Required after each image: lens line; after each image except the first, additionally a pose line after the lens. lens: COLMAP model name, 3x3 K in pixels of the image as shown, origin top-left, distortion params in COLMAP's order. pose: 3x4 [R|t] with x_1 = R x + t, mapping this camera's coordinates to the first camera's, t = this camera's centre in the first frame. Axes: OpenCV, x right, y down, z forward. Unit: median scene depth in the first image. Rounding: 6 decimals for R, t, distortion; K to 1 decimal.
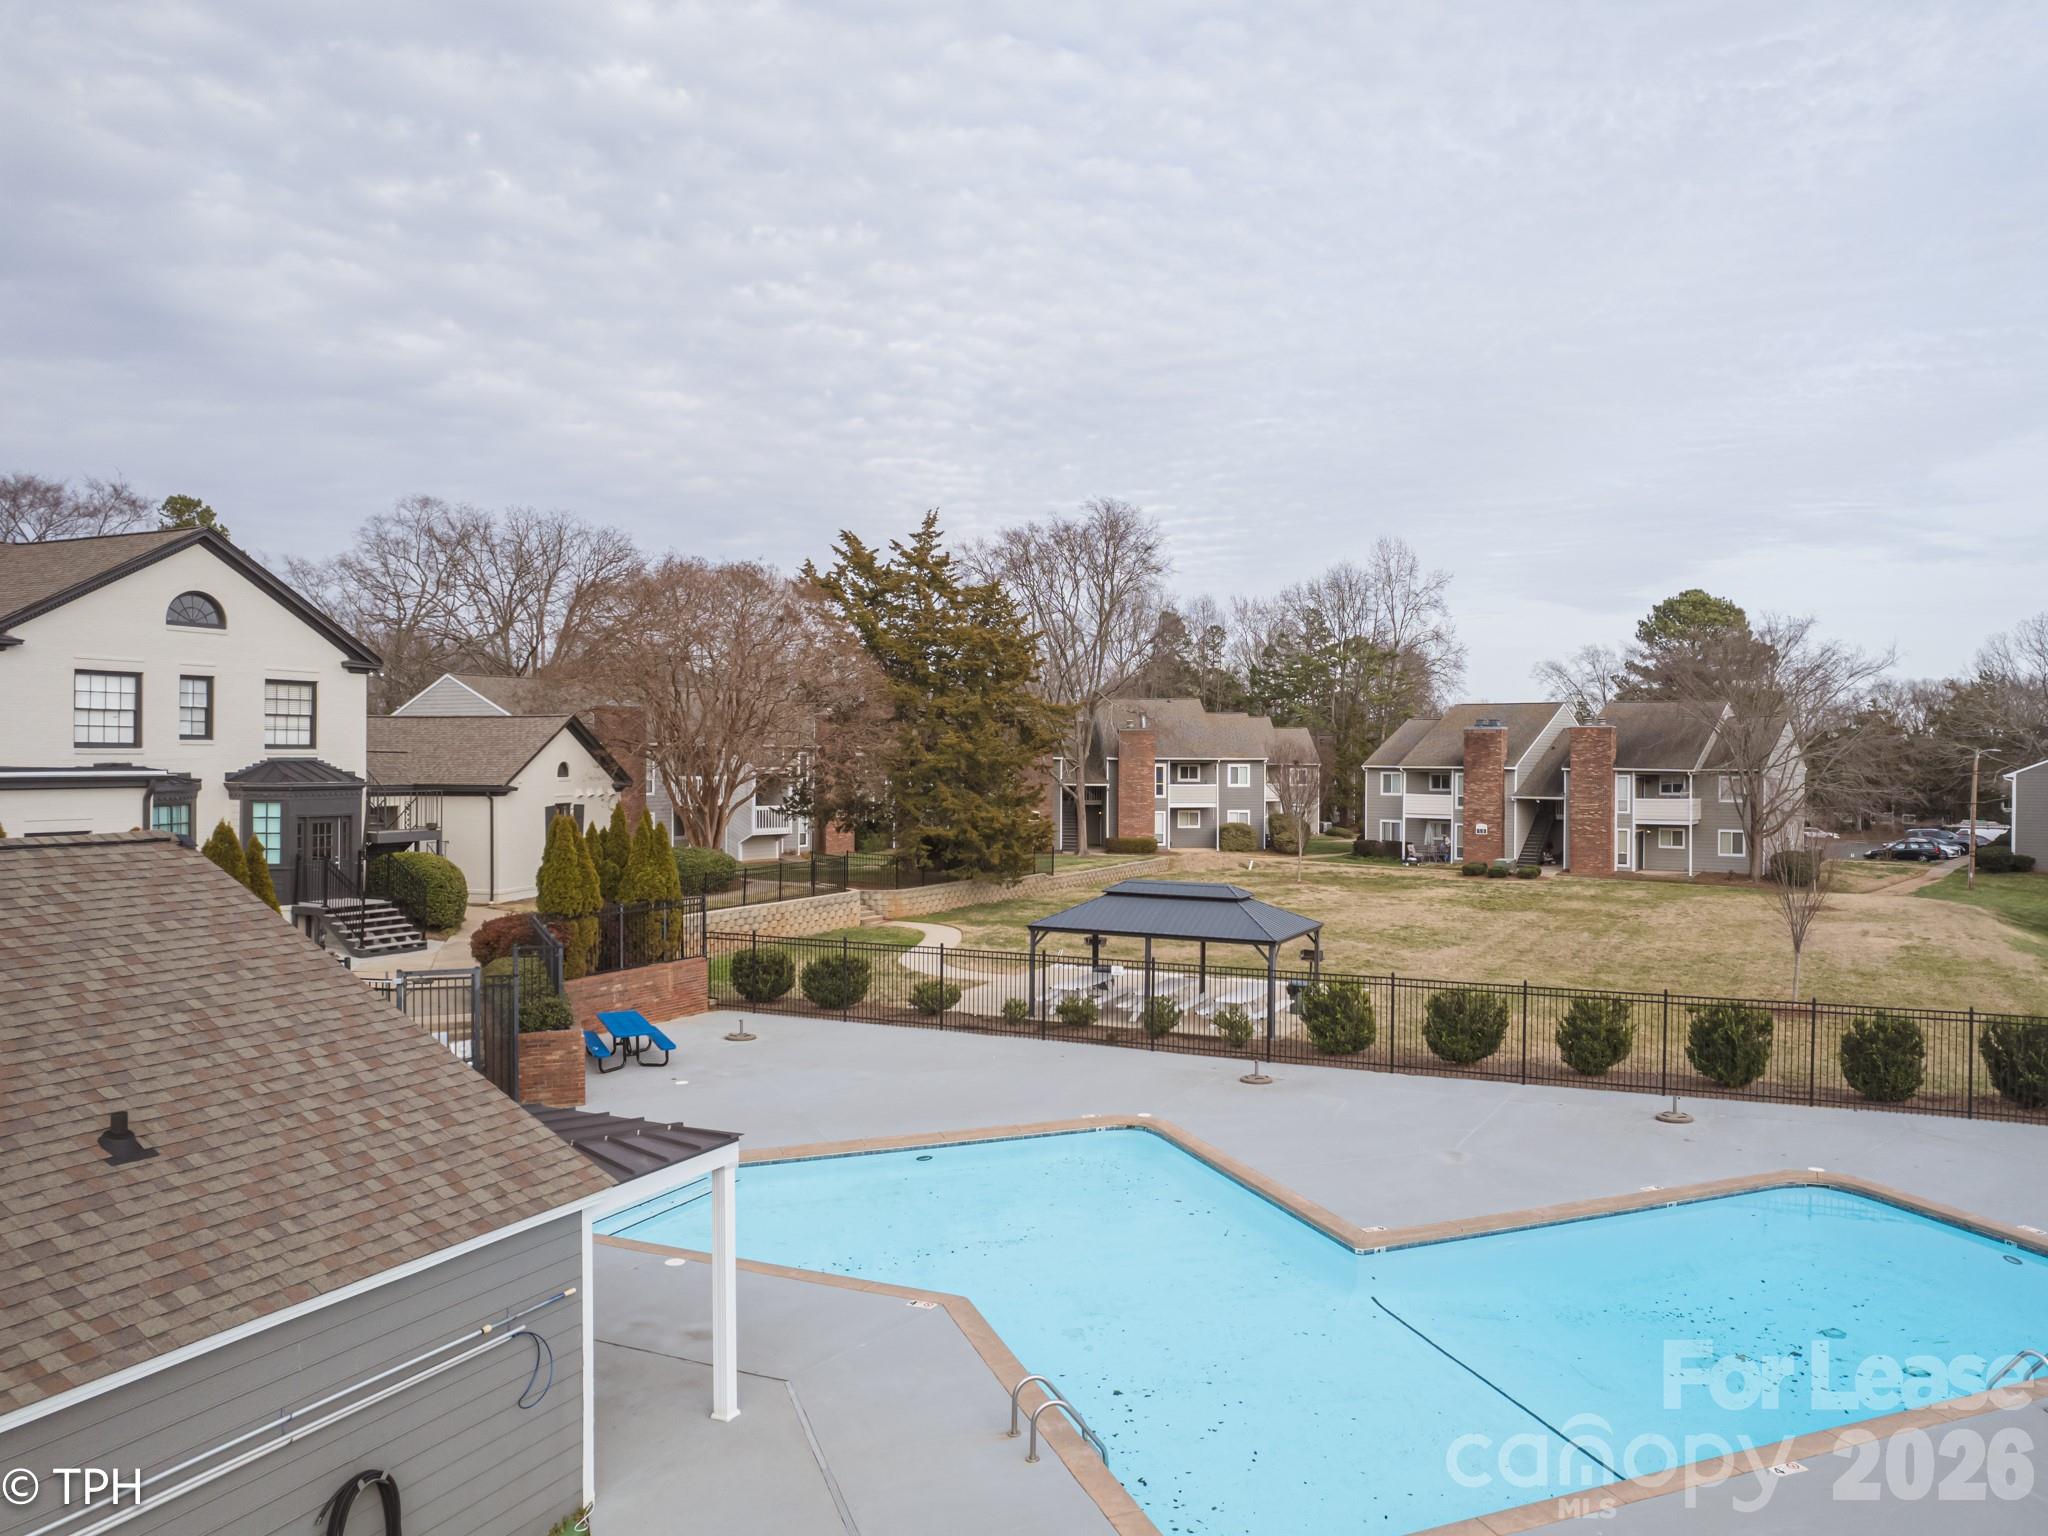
lens RADIAL K [[1556.1, 0, 1024.4], [0, 1556.1, 767.8], [0, 0, 1]] dist [-0.006947, -0.001099]
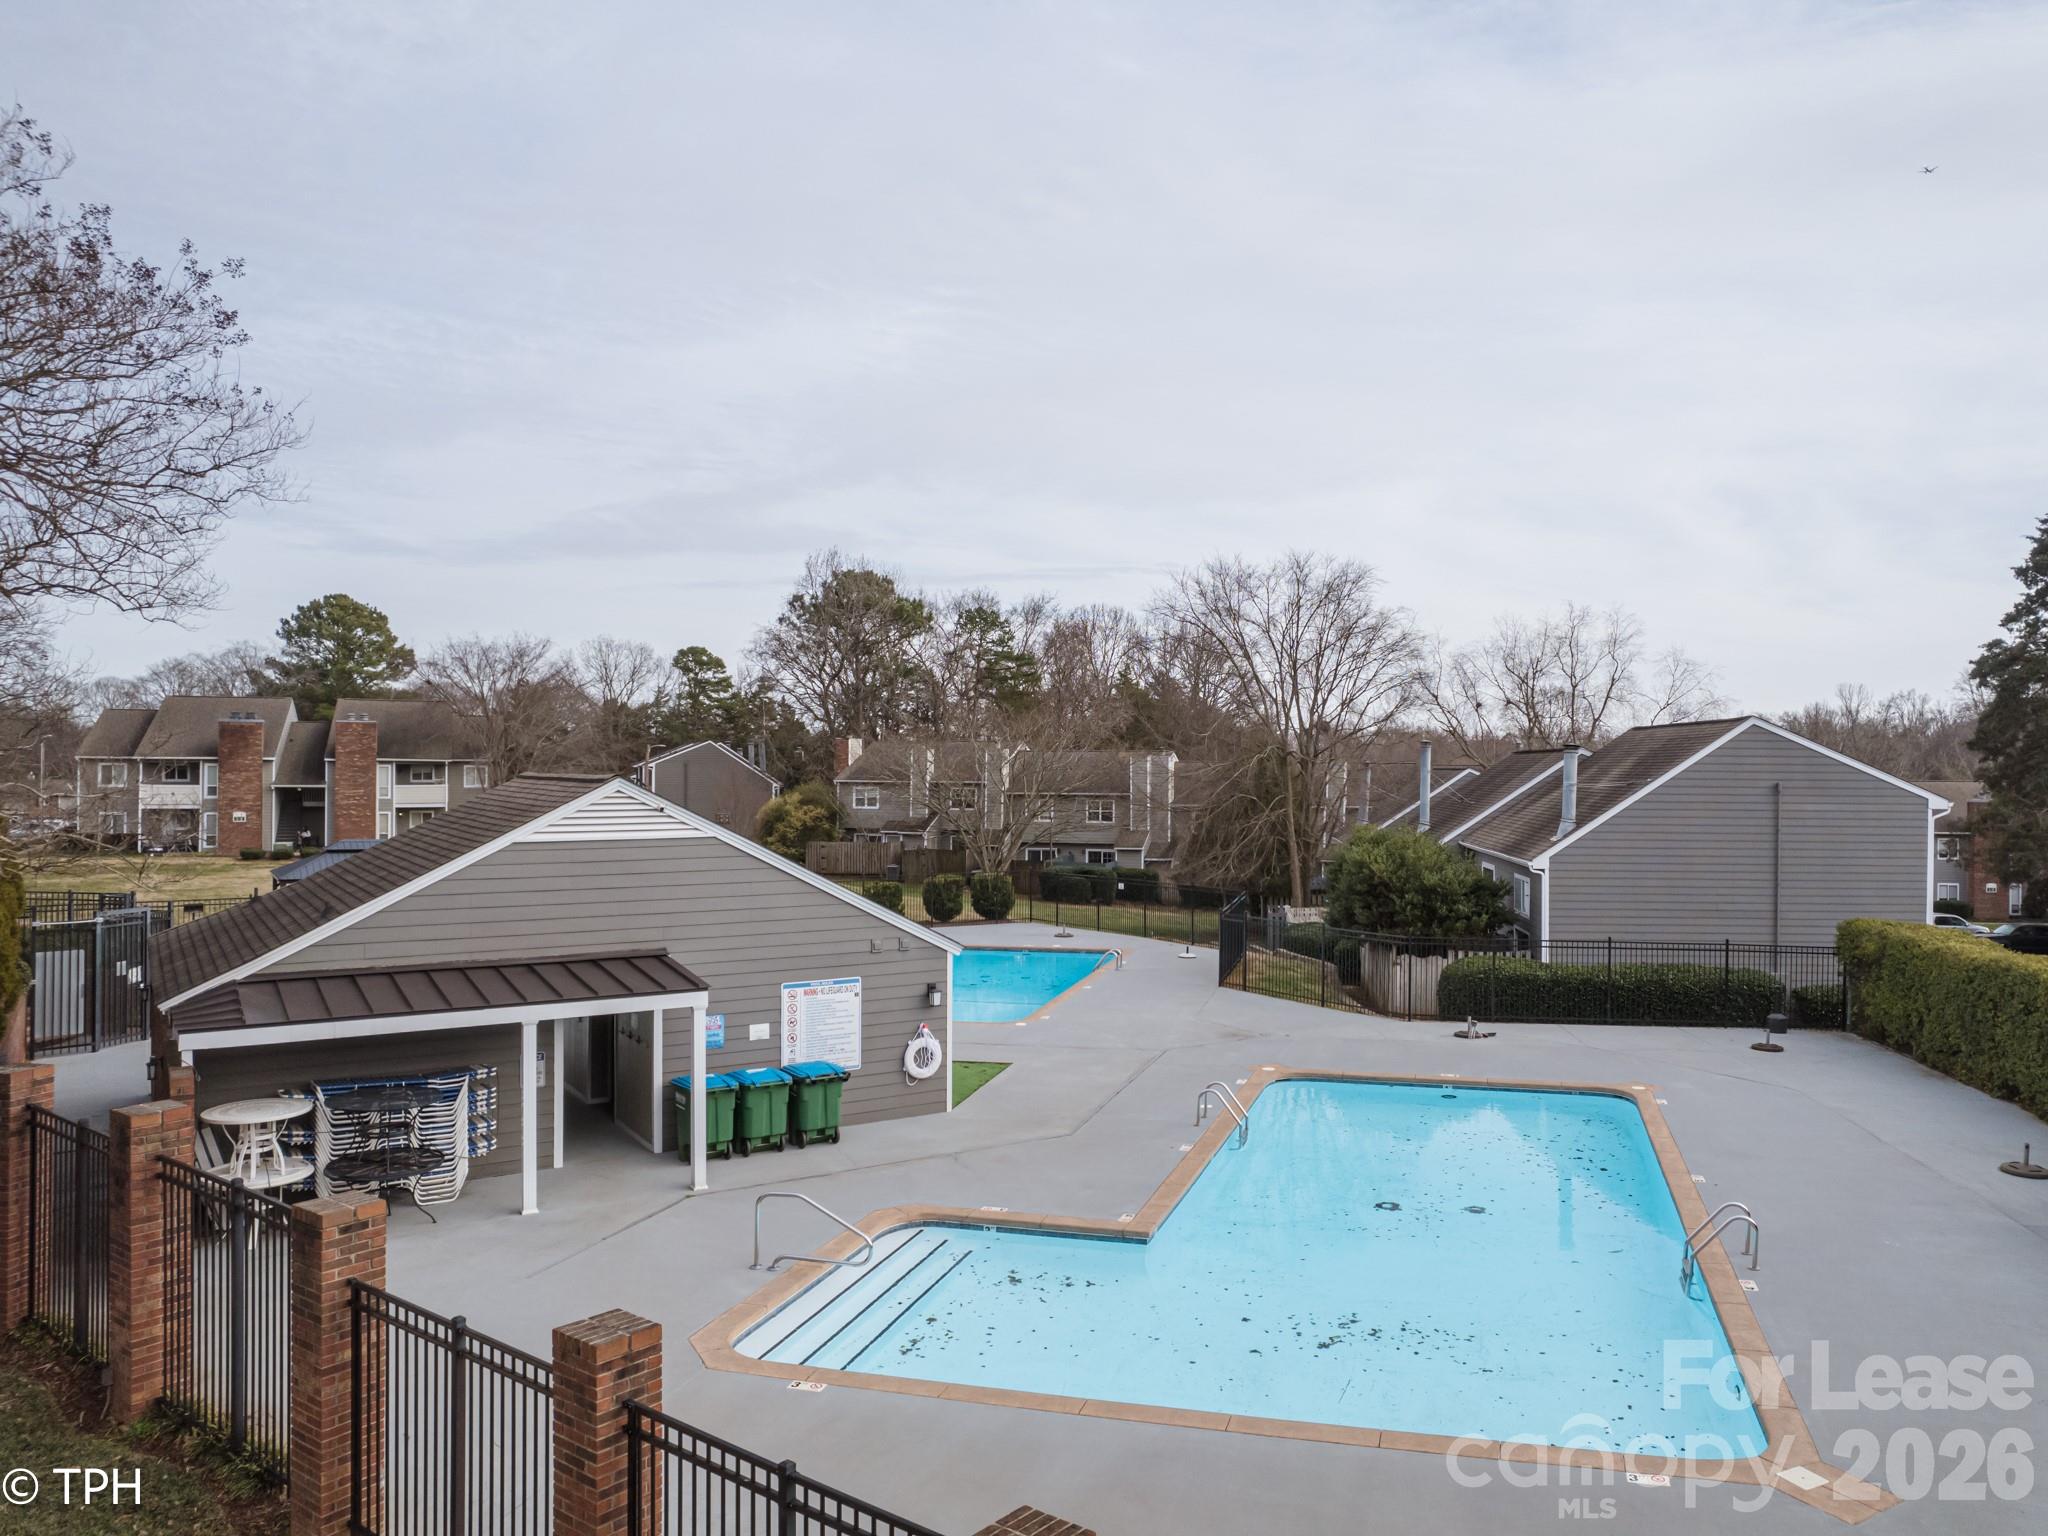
lens RADIAL K [[1556.1, 0, 1024.0], [0, 1556.1, 765.3], [0, 0, 1]] dist [-0.006947, -0.001099]
pose [[0.615783, -0.002447, 0.787912, -0.204433], [0.001222, 0.999997, 0.002150, 0.003137], [-0.787915, -0.000361, 0.615784, -0.058426]]
